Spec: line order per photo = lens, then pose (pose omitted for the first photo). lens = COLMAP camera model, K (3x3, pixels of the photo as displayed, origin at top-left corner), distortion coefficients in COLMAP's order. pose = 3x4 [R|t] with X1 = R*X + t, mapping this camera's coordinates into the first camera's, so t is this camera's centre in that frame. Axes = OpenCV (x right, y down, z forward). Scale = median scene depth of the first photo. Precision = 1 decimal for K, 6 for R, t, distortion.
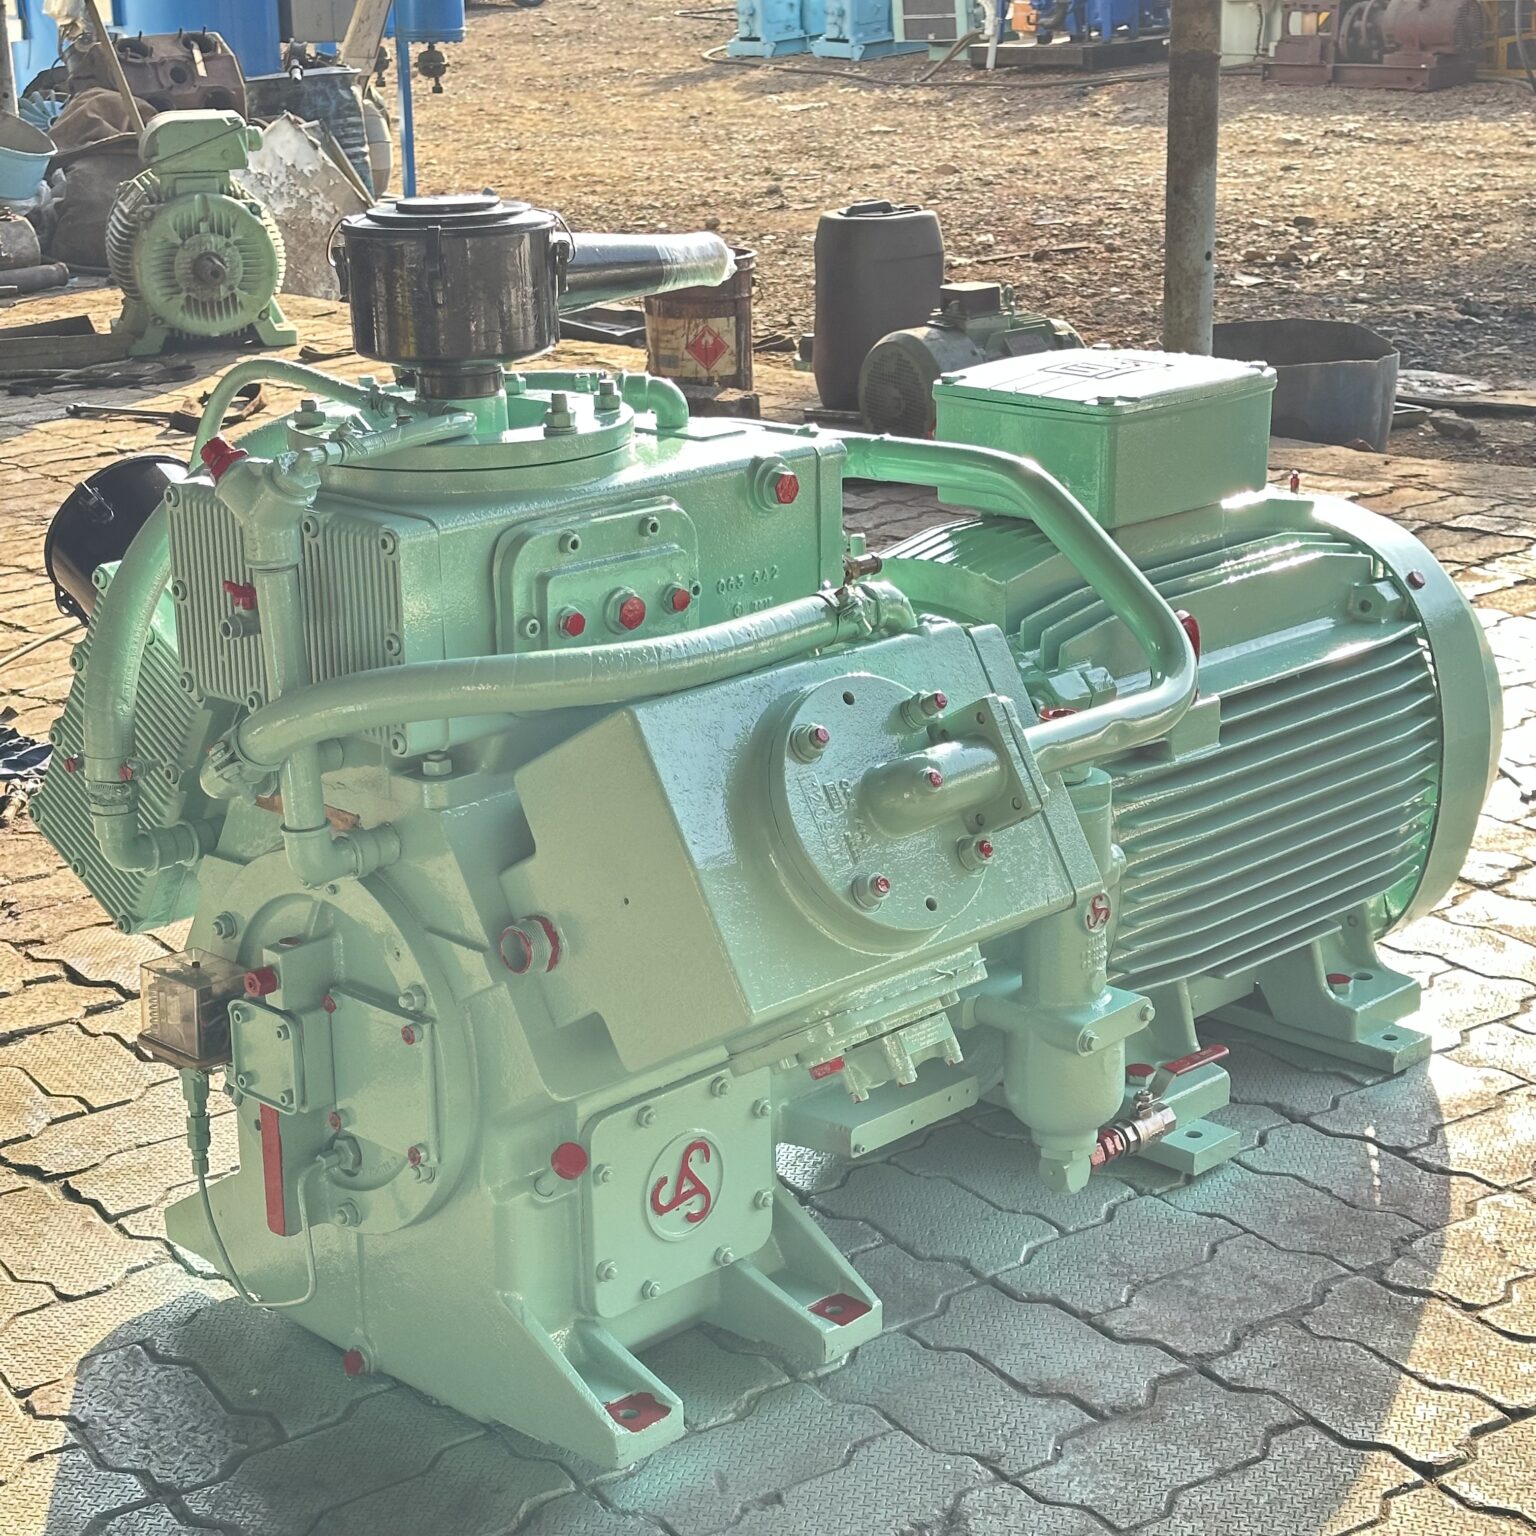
lens RADIAL K [[3000.3, 0, 767.7], [0, 3000.3, 766.9], [0, 0, 1]] dist [0.159253, 0.000000]
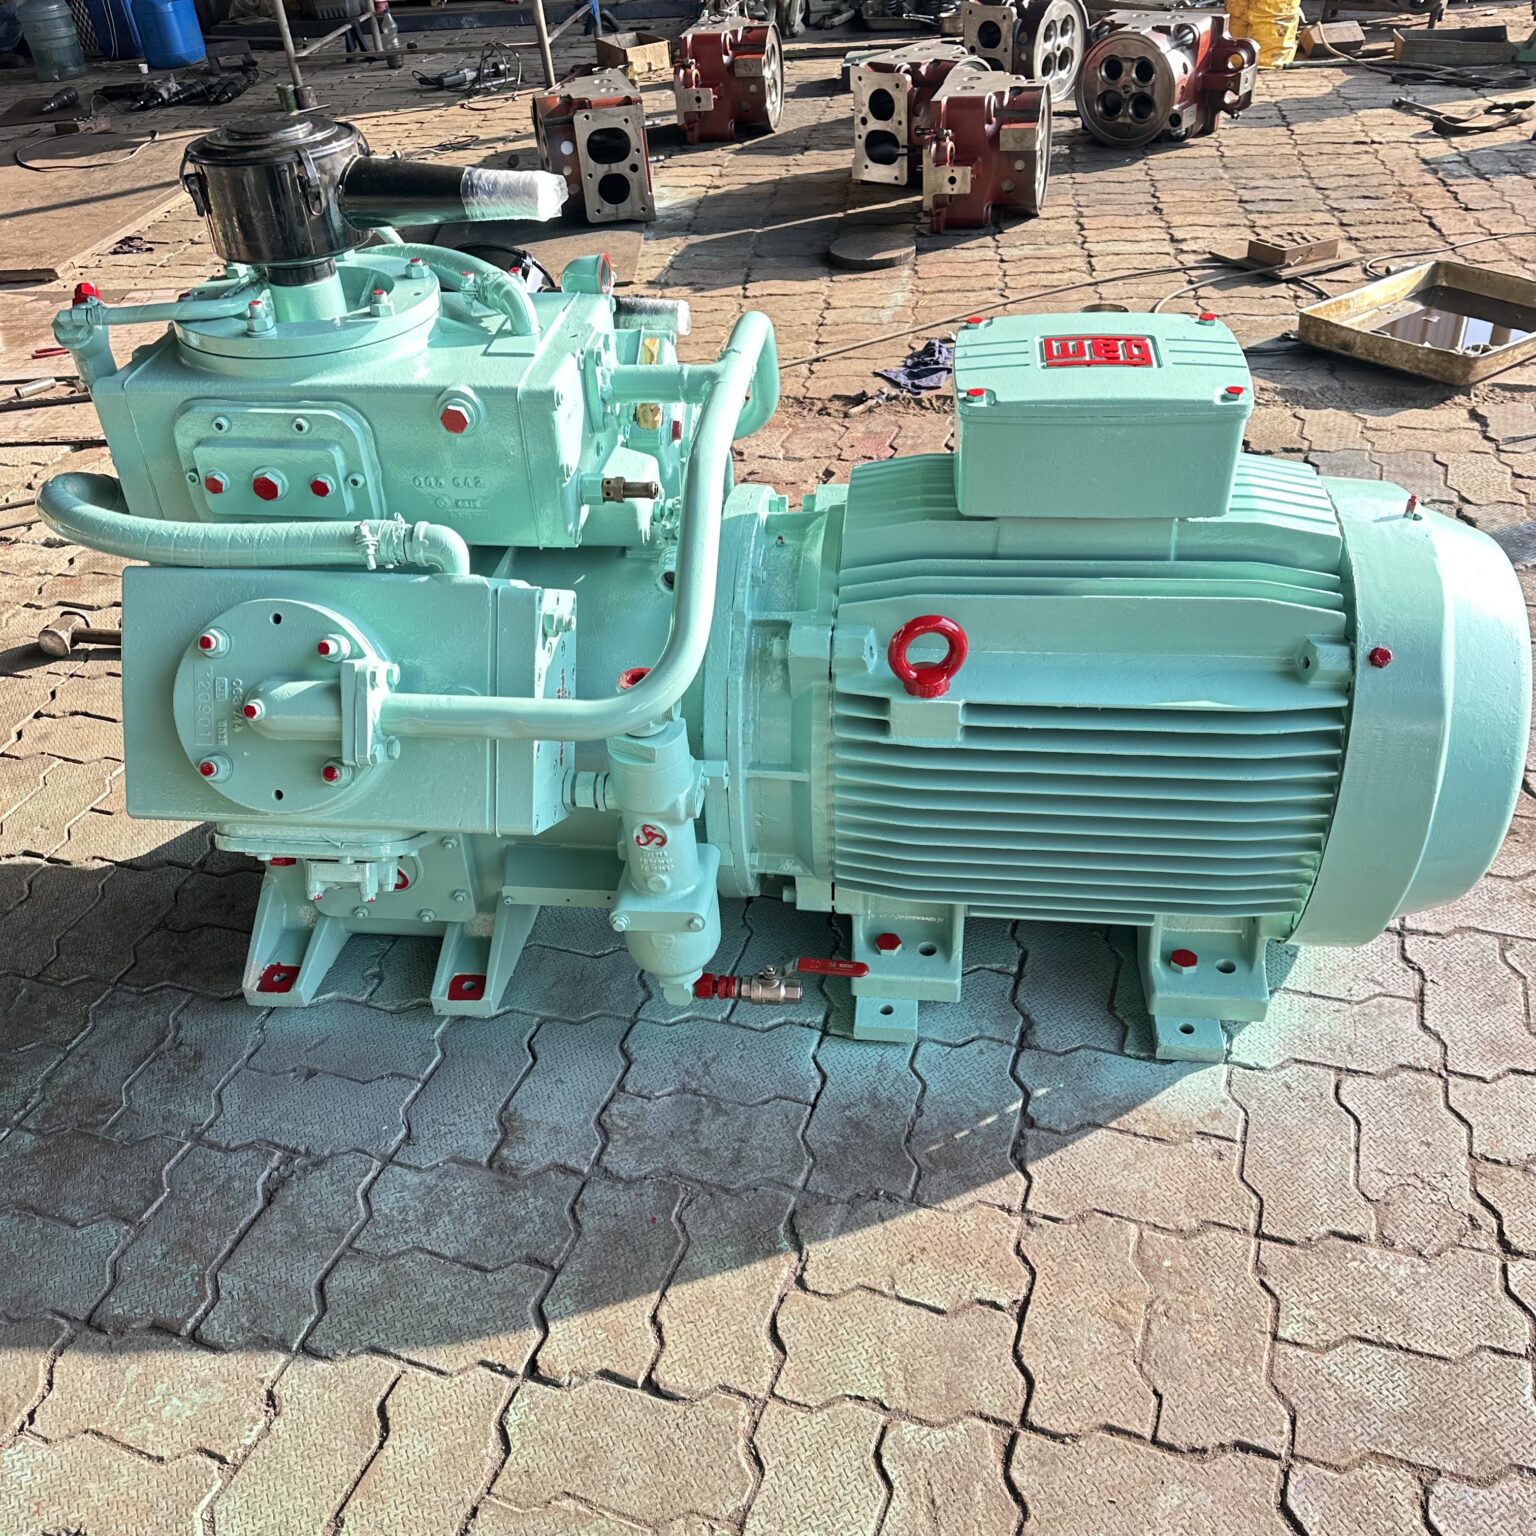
lens RADIAL K [[1442.1, 0, 766.2], [0, 1442.1, 774.0], [0, 0, 1]] dist [0.046338, 0.000000]
pose [[0.586405, 0.464433, -0.663650, 0.459809], [-0.174933, 0.872580, 0.456074, -0.221193], [0.790903, -0.151349, 0.592930, 0.636227]]
